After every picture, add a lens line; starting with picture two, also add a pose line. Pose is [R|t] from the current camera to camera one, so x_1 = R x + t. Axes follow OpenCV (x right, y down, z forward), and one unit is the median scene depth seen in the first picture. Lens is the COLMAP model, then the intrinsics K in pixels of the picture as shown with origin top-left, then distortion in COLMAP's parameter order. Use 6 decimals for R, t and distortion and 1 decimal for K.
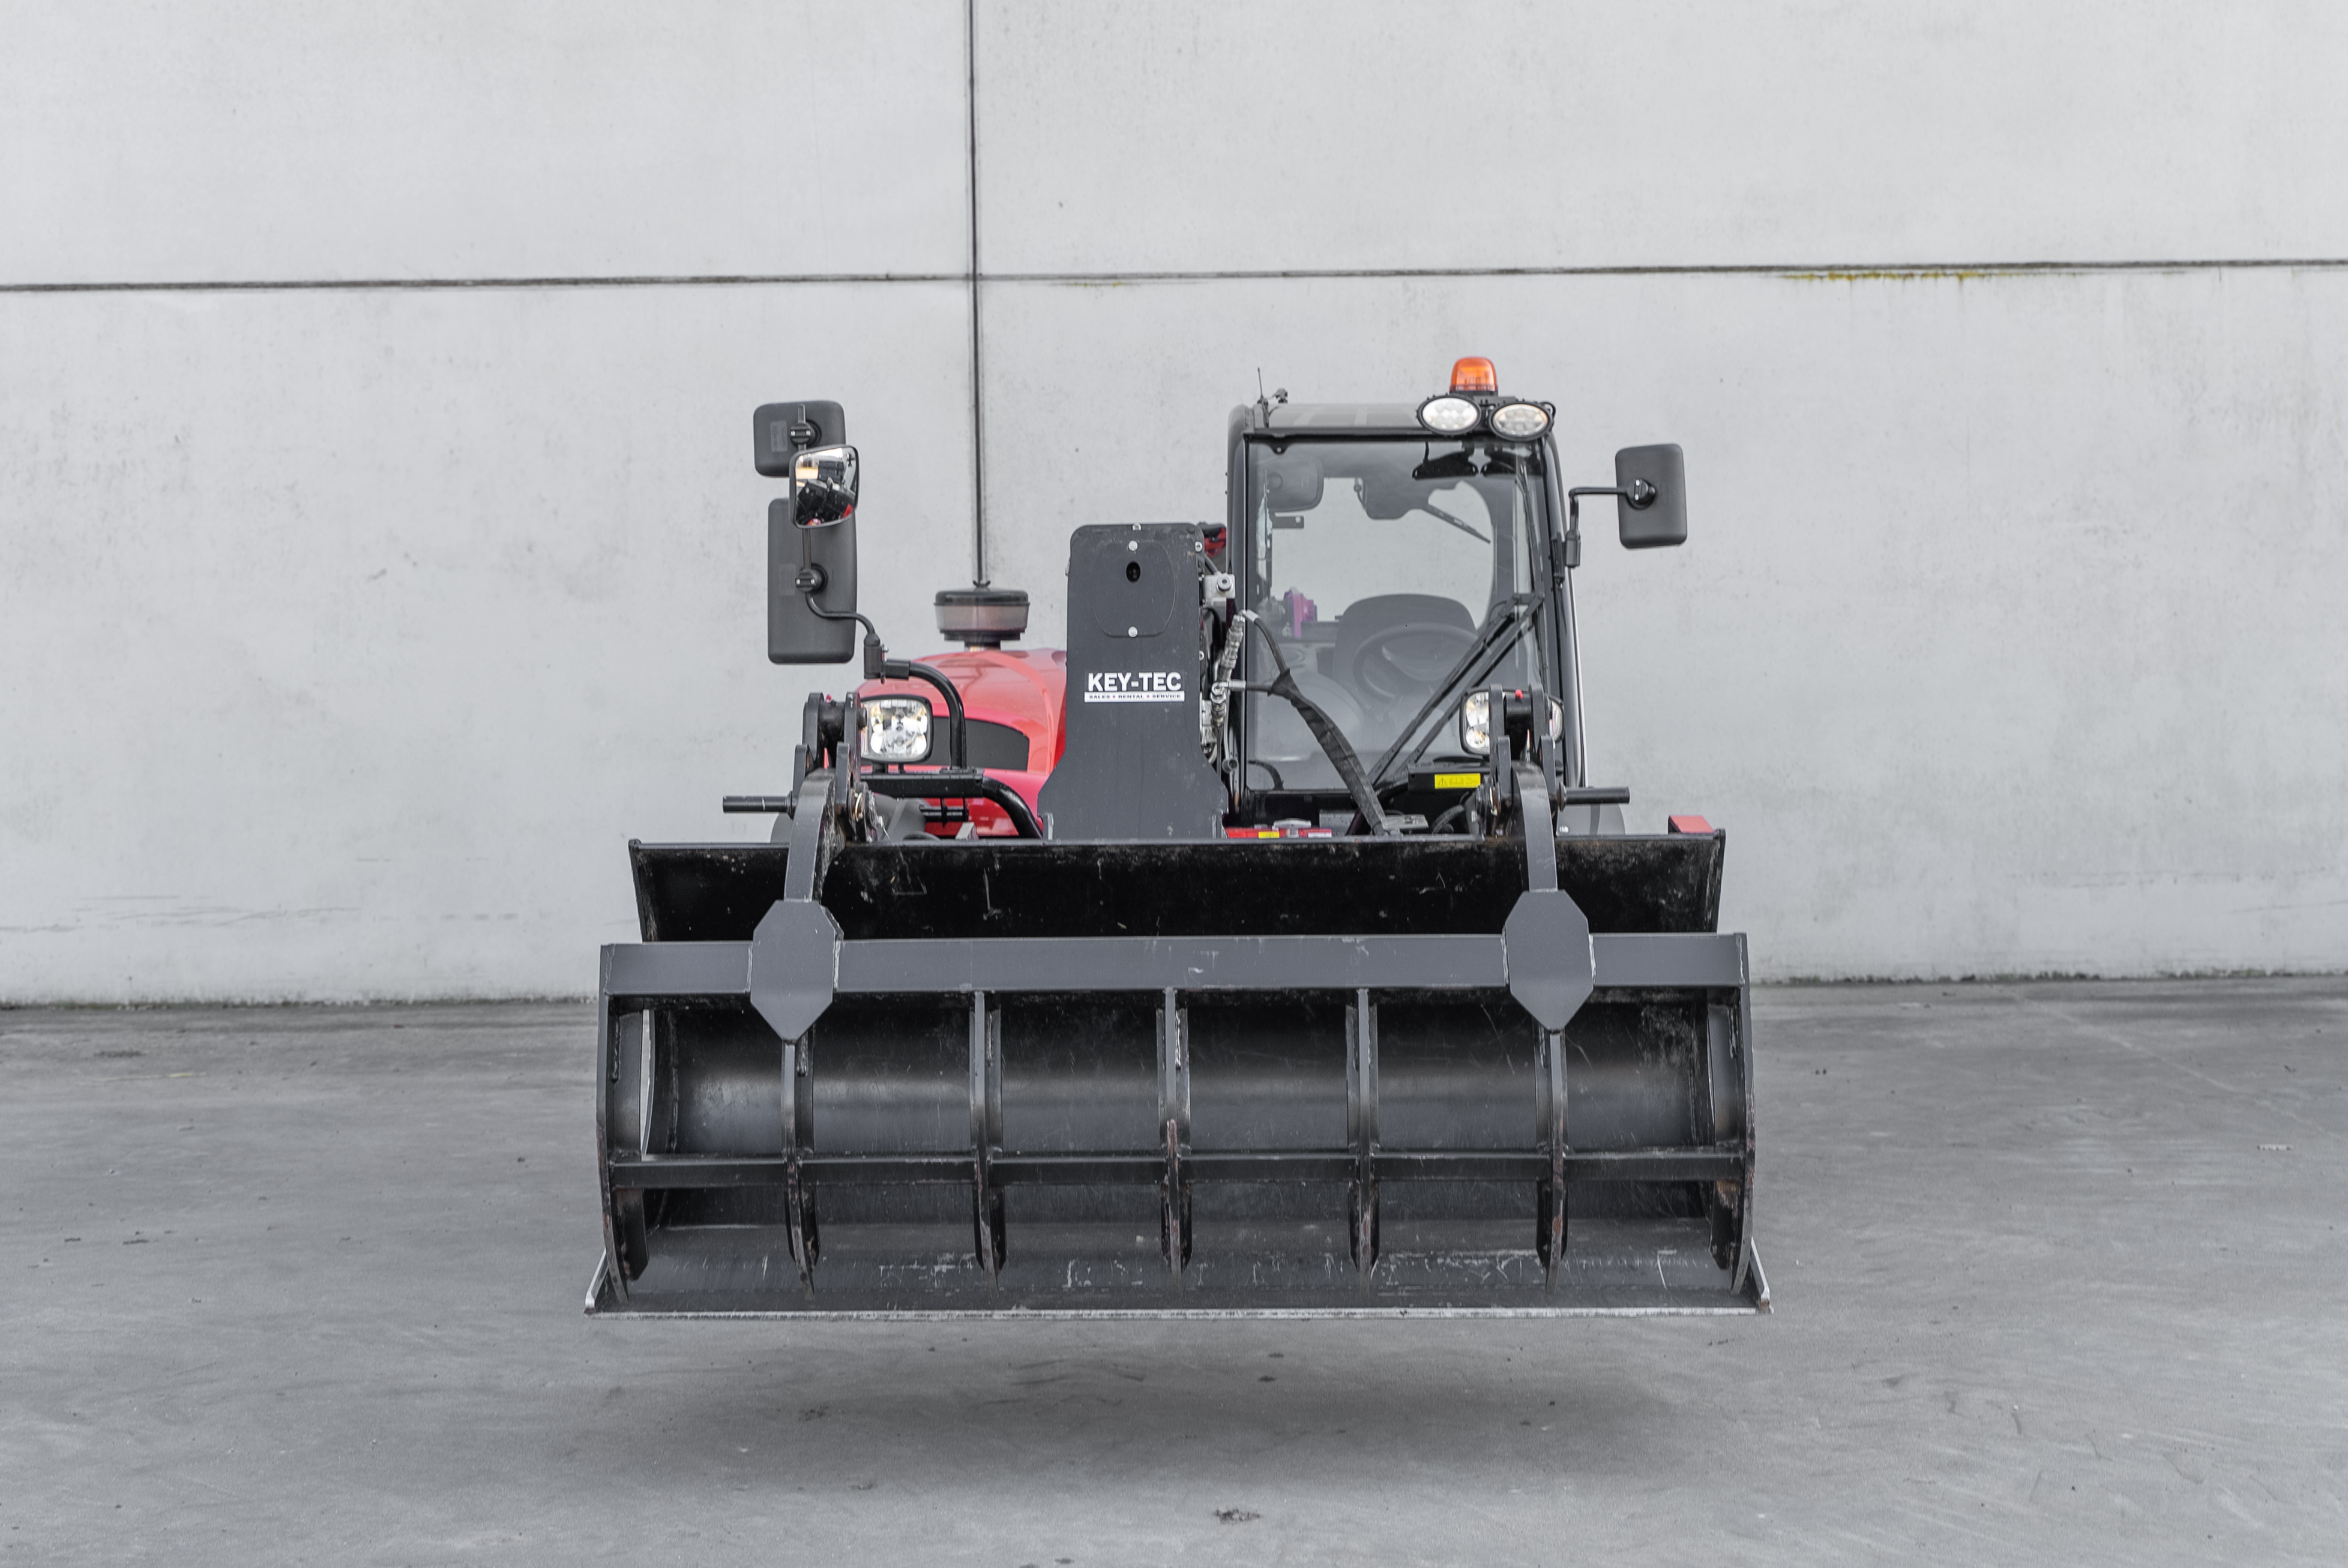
lens RADIAL K [[3147.3, 0, 1174.0], [0, 3147.3, 784.0], [0, 0, 1]] dist [-0.002268, -0.012808]
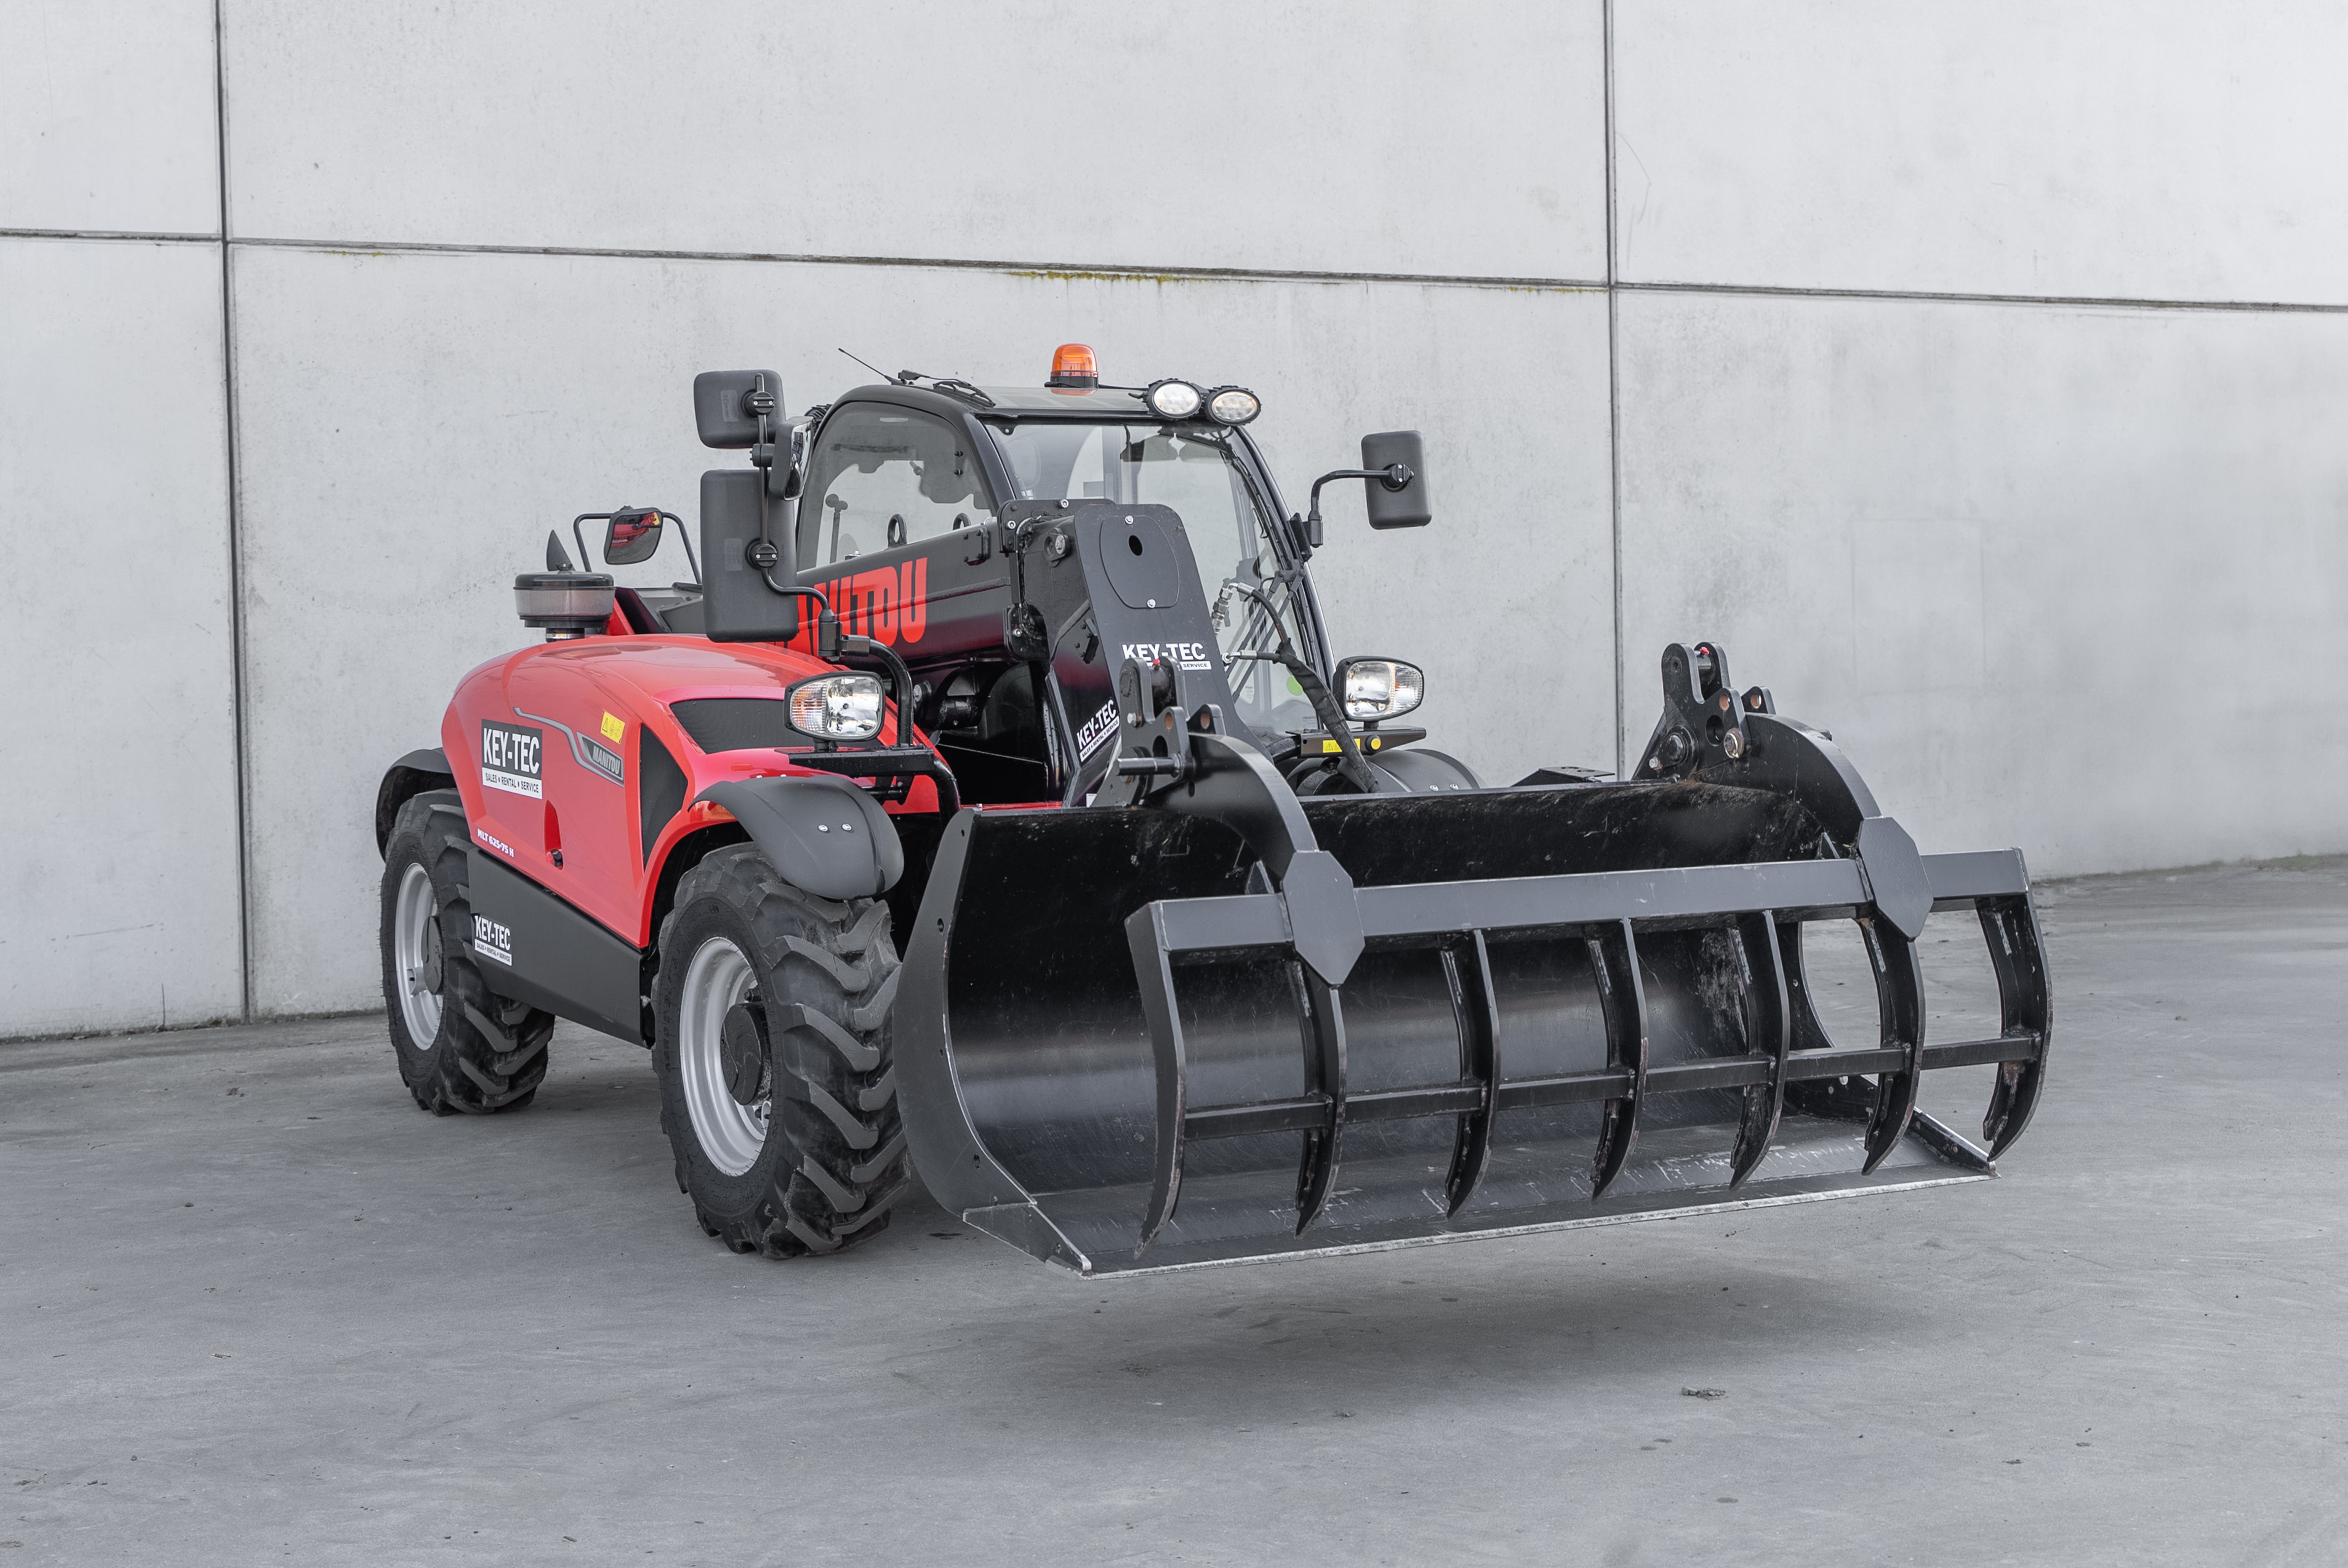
lens RADIAL K [[3311.3, 0, 1174.0], [0, 3311.3, 784.0], [0, 0, 1]] dist [-0.010592, 0.013636]
pose [[0.892726, -0.029989, 0.449601, -0.415155], [0.032614, 0.999466, 0.001908, 0.007179], [-0.449418, 0.012960, 0.893228, 0.029371]]
